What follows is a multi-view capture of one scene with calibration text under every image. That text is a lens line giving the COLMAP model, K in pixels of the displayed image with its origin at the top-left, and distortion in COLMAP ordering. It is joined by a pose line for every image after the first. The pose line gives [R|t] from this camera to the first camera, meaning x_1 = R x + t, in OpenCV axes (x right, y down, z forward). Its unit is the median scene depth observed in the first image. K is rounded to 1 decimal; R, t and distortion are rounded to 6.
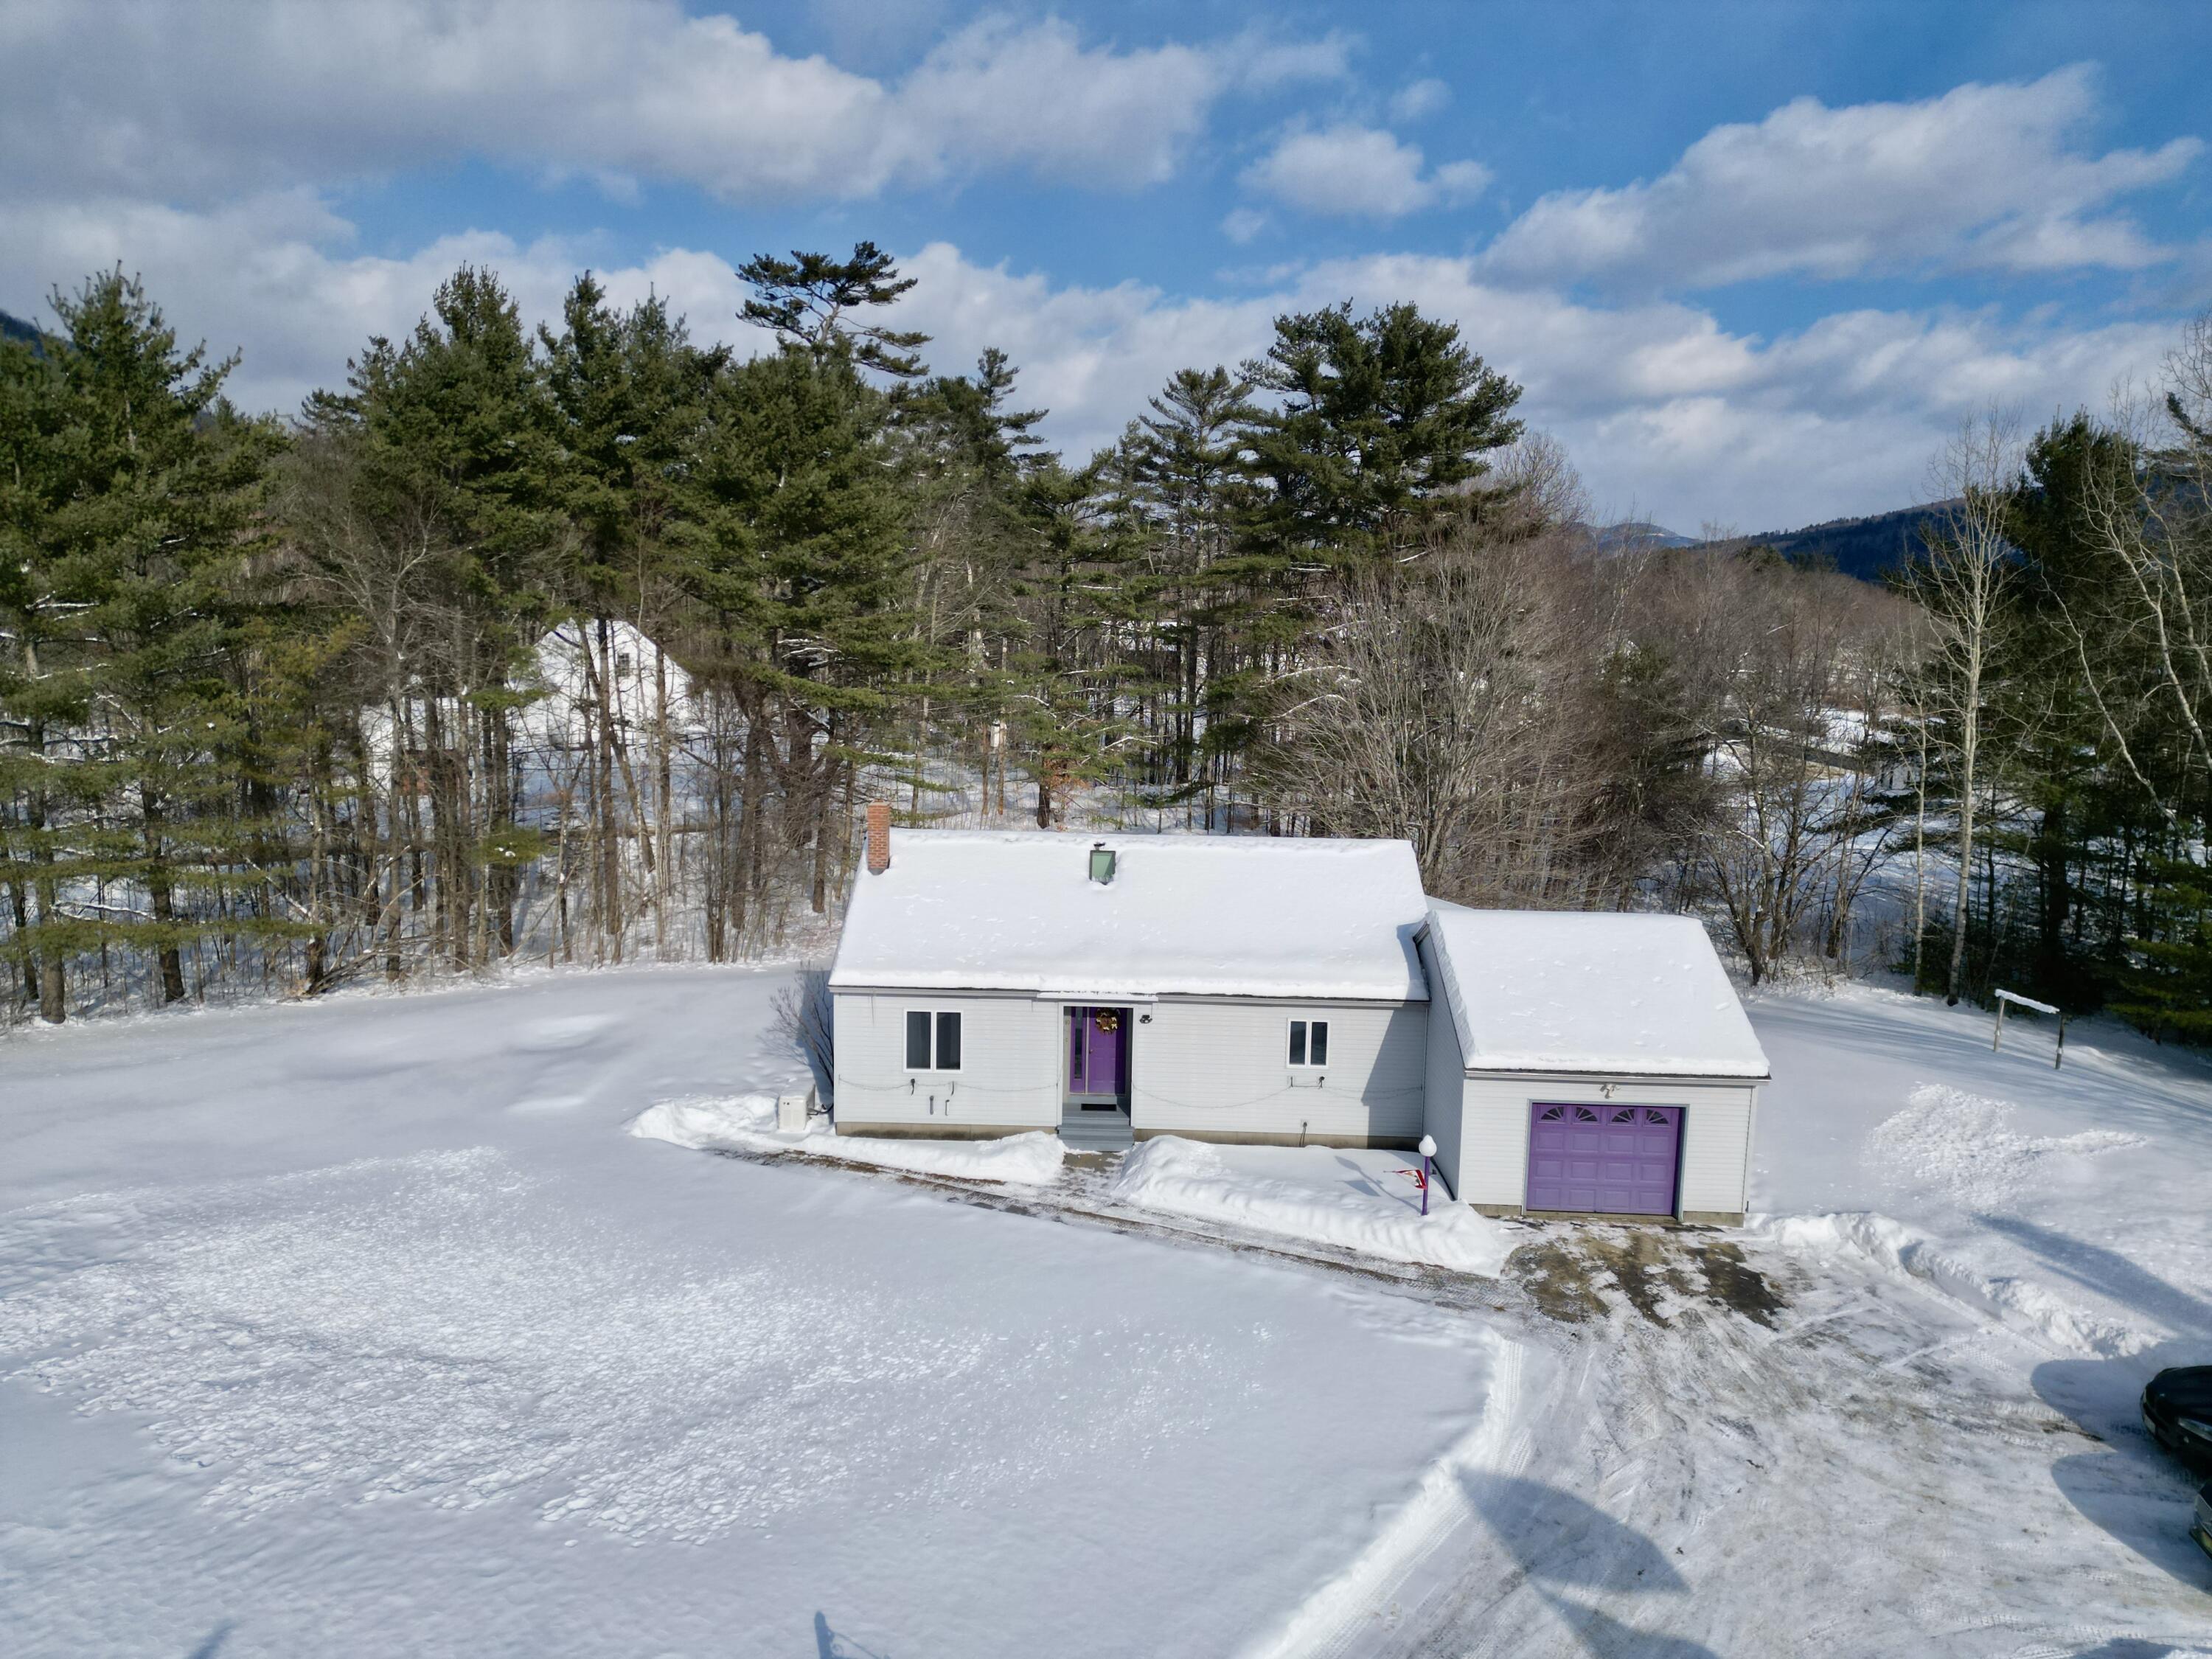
lens RADIAL K [[1532.6, 0, 1097.8], [0, 1532.6, 834.3], [0, 0, 1]] dist [0.095963, -0.097531]
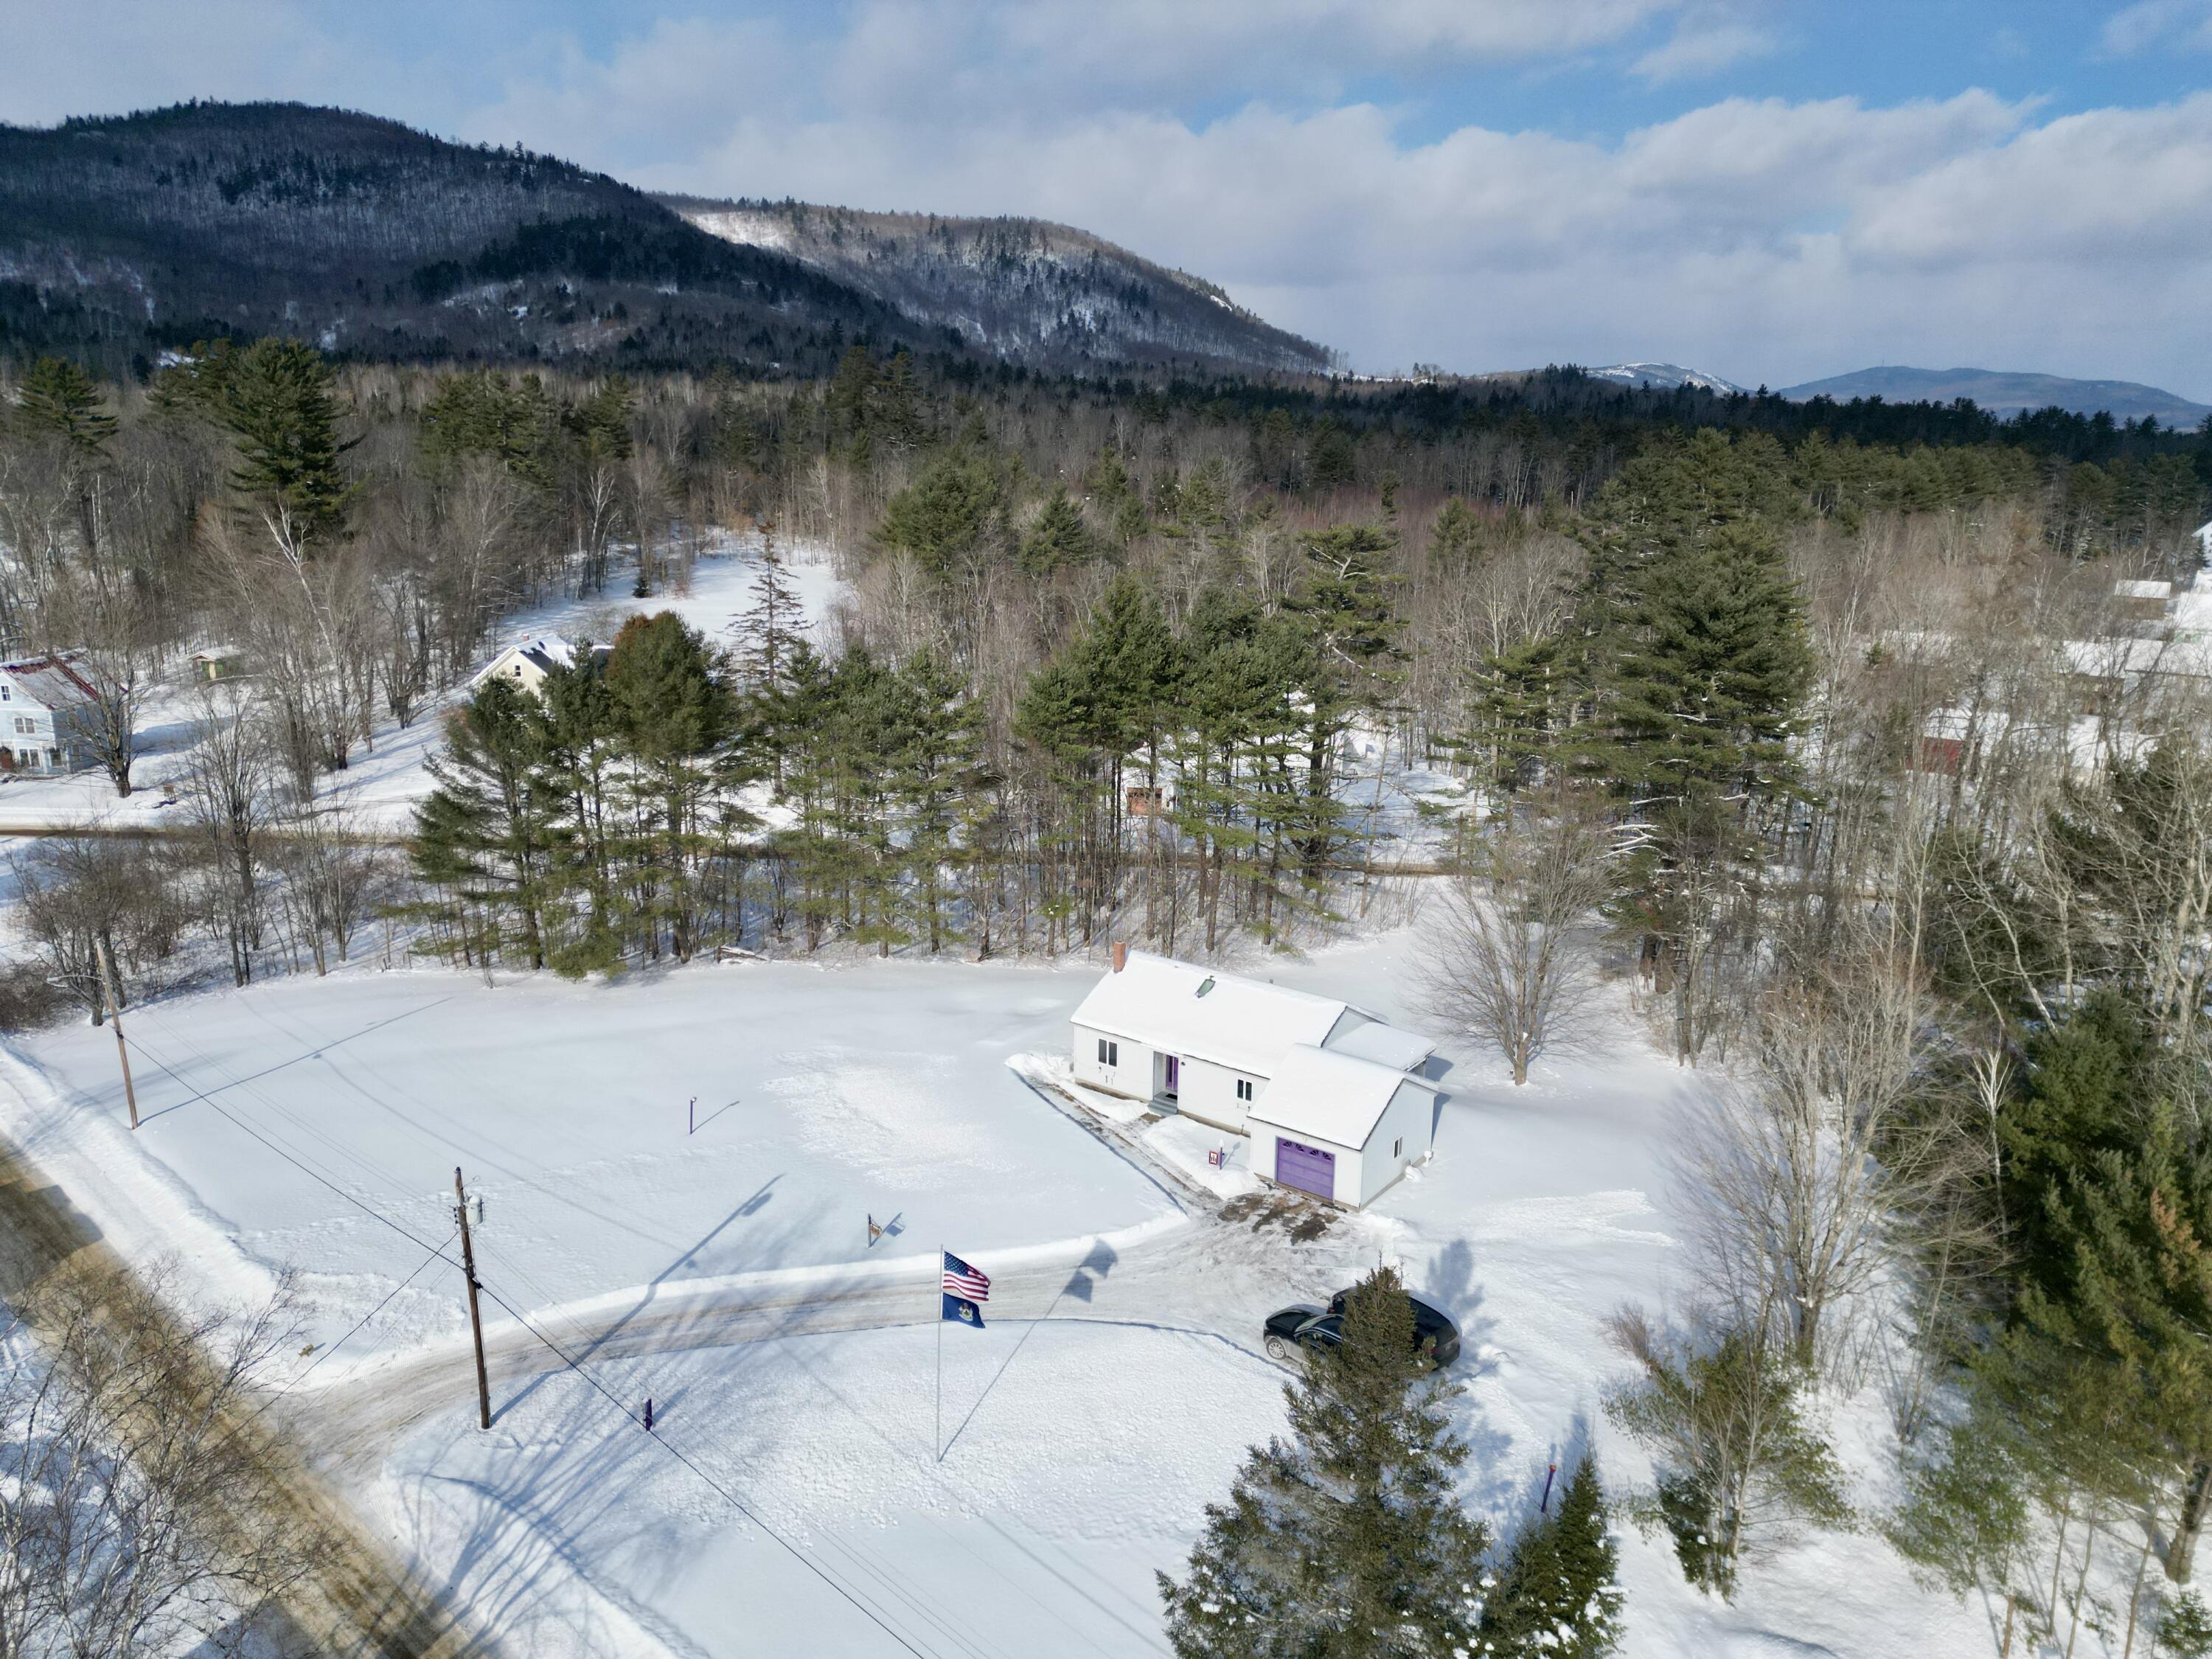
lens RADIAL K [[1529.0, 0, 1106.0], [0, 1529.0, 829.5], [0, 0, 1]] dist [0.117194, -0.099655]
pose [[0.816274, 0.130961, -0.562623, 1.319235], [-0.089958, 0.990899, 0.100136, -0.497780], [0.570617, -0.031126, 0.820626, -1.042916]]
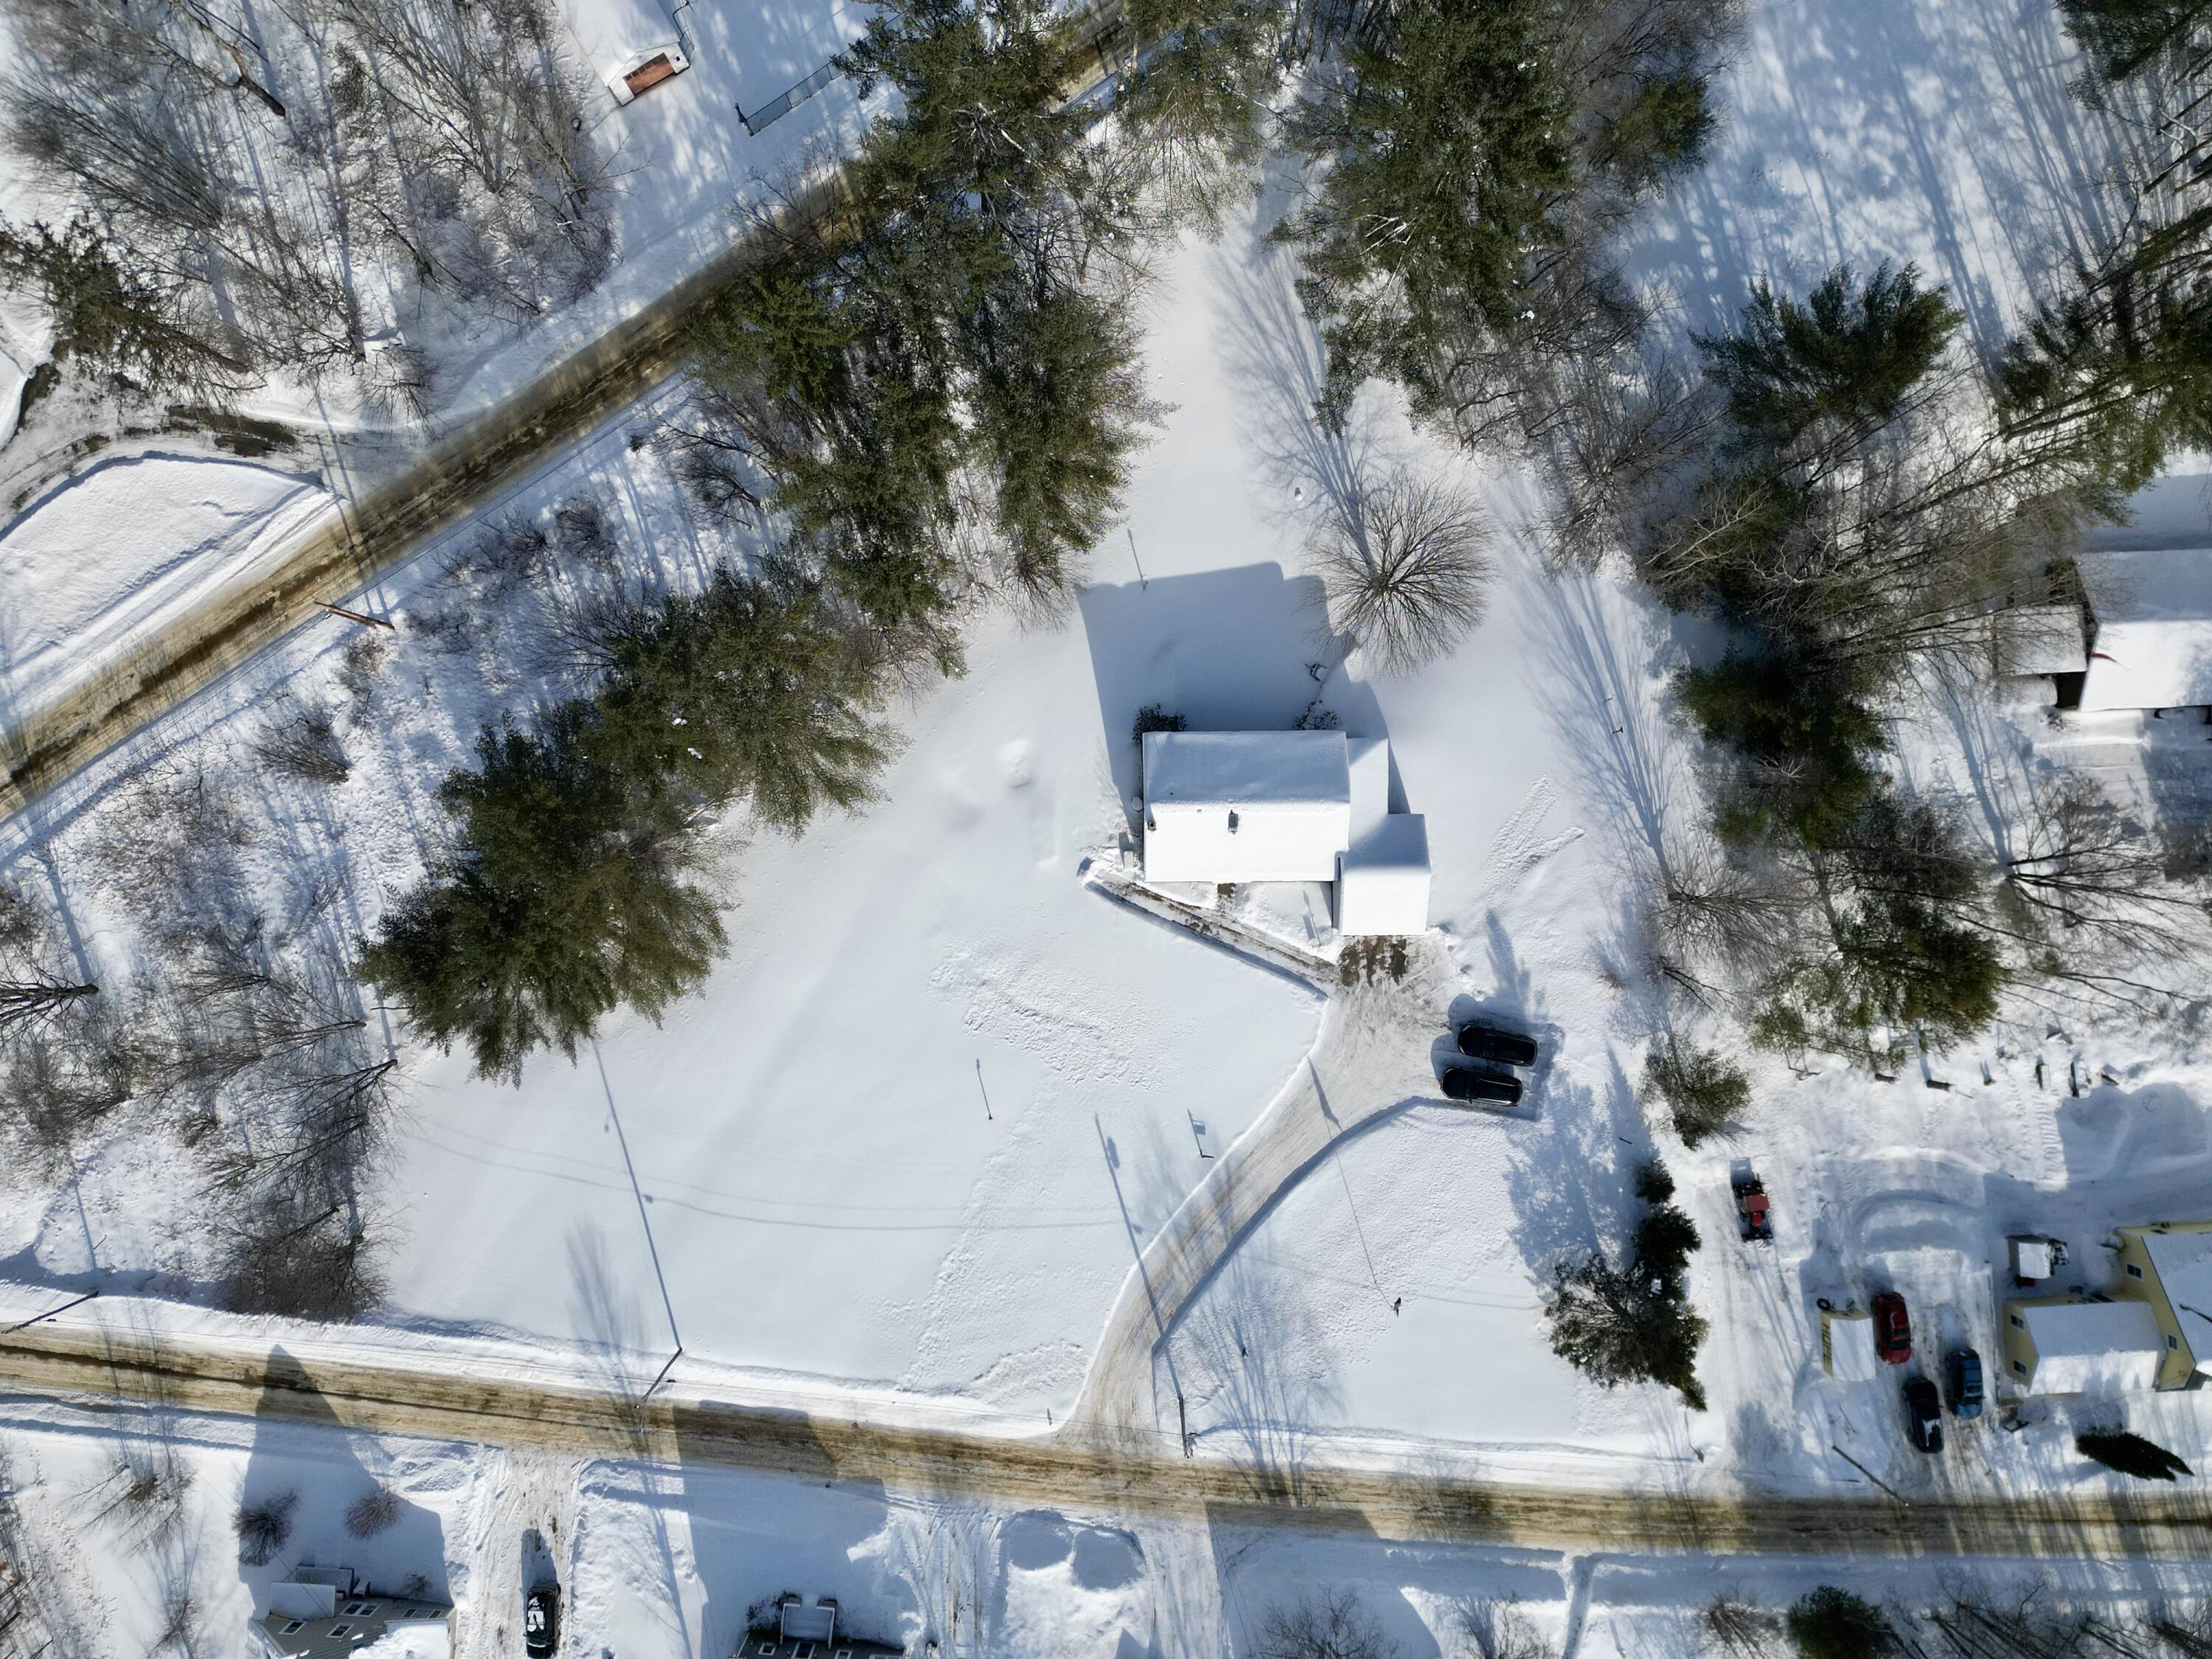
lens RADIAL K [[1542.9, 0, 1106.0], [0, 1542.9, 829.5], [0, 0, 1]] dist [0.096956, 0.000133]
pose [[0.999113, -0.018923, -0.037630, -0.146360], [0.040373, 0.175643, 0.983626, -3.302591], [-0.012004, -0.984272, 0.176251, 0.616145]]
